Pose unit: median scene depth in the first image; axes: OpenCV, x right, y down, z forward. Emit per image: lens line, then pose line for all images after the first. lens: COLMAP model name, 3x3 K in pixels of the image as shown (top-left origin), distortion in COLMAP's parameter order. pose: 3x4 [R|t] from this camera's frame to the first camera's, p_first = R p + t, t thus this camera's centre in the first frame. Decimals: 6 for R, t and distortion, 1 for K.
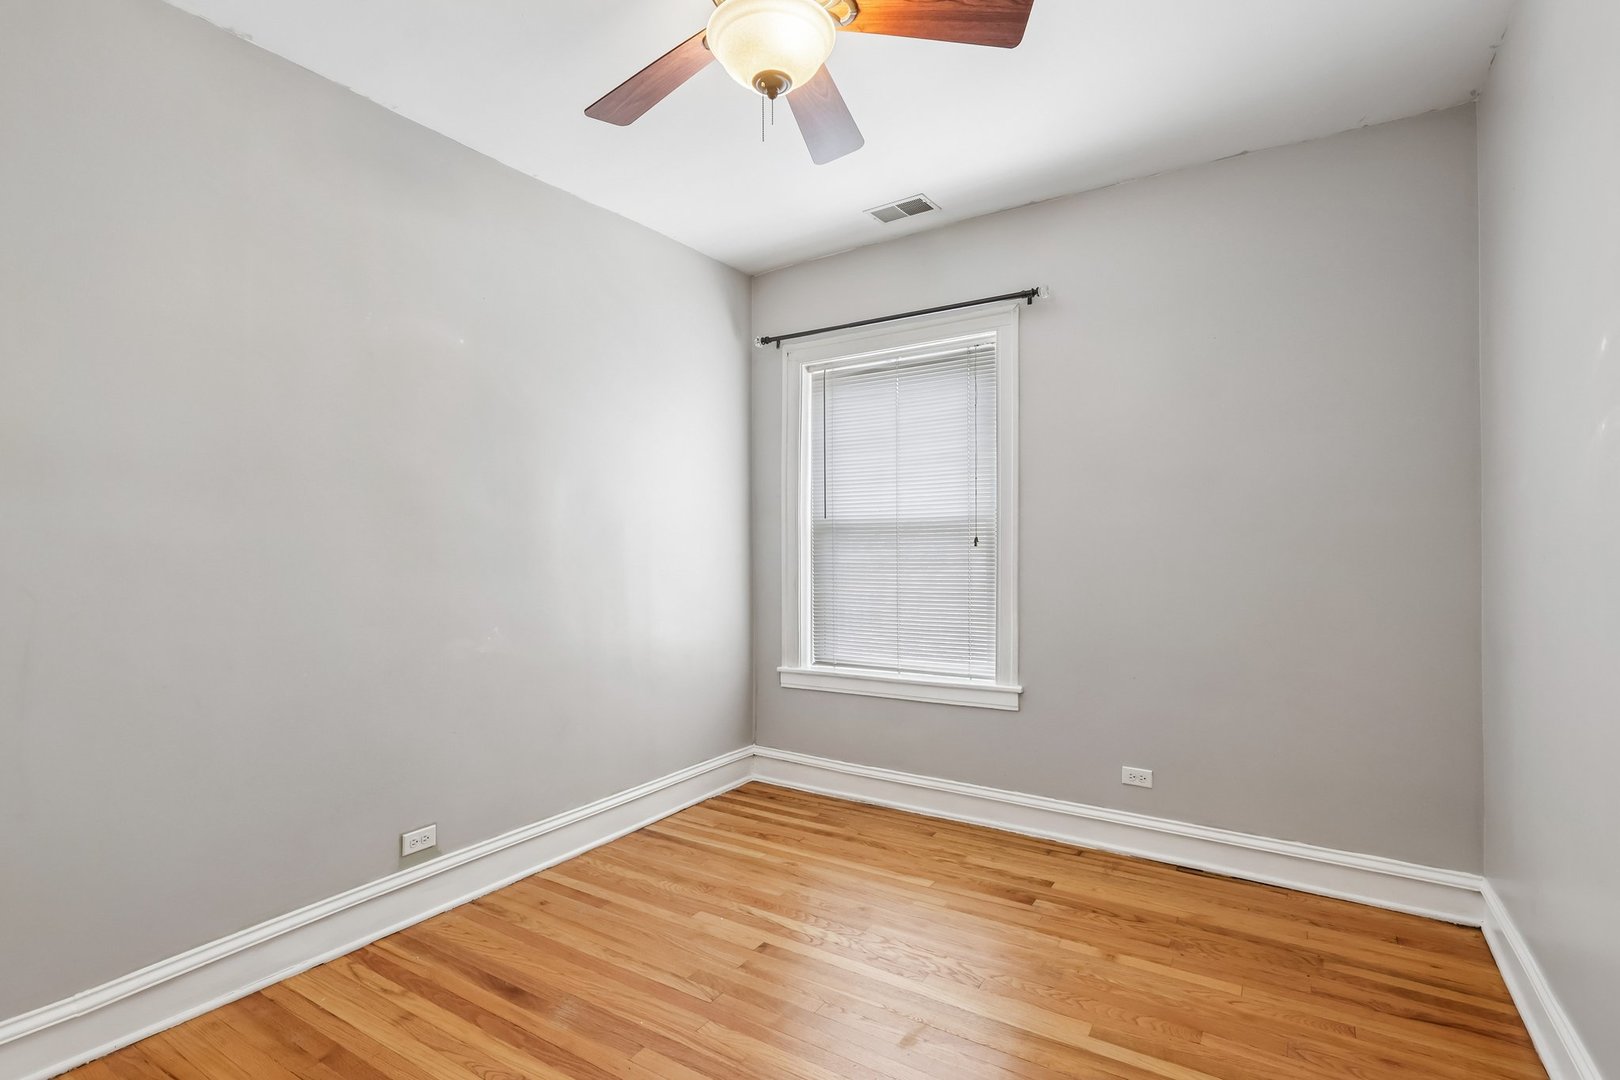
lens RADIAL K [[762.8, 0, 813.9], [0, 762.8, 543.3], [0, 0, 1]] dist [-0.000807, -0.000253]
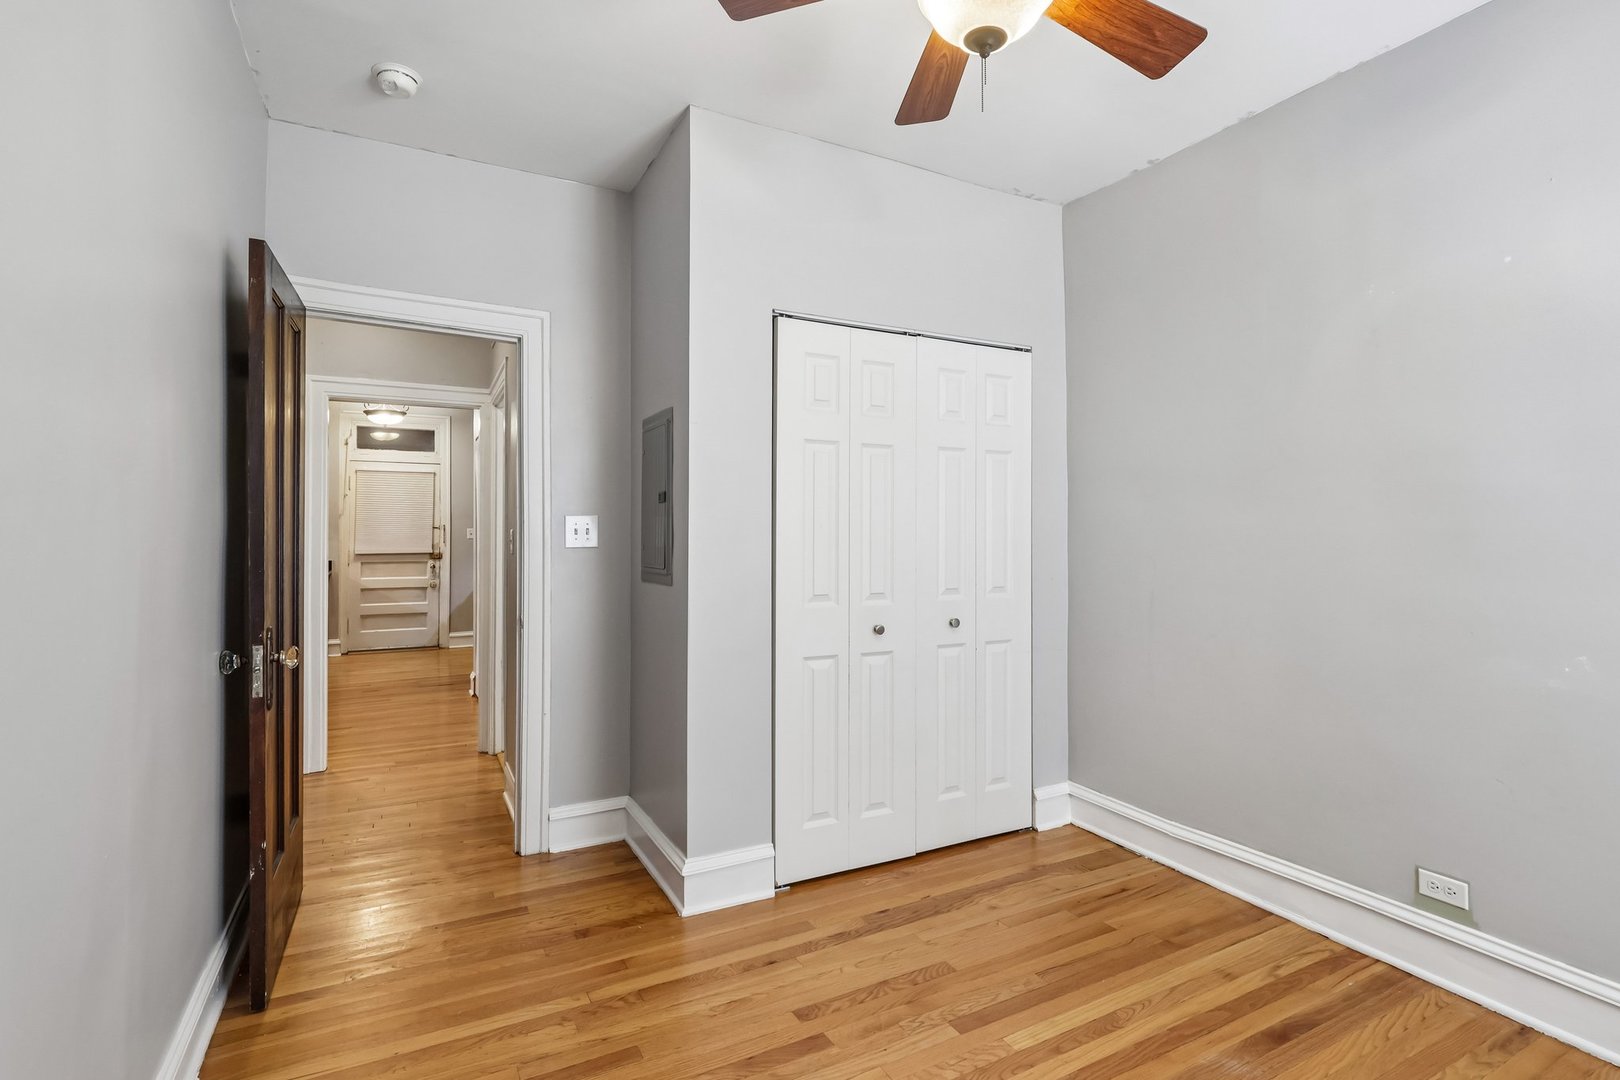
lens RADIAL K [[762.8, 0, 813.9], [0, 762.8, 543.3], [0, 0, 1]] dist [-0.000807, -0.000253]
pose [[-0.496994, 0.006883, -0.867727, 0.628800], [0.001169, 0.999973, 0.007262, 0.008110], [0.867753, 0.002594, -0.496989, 0.956318]]
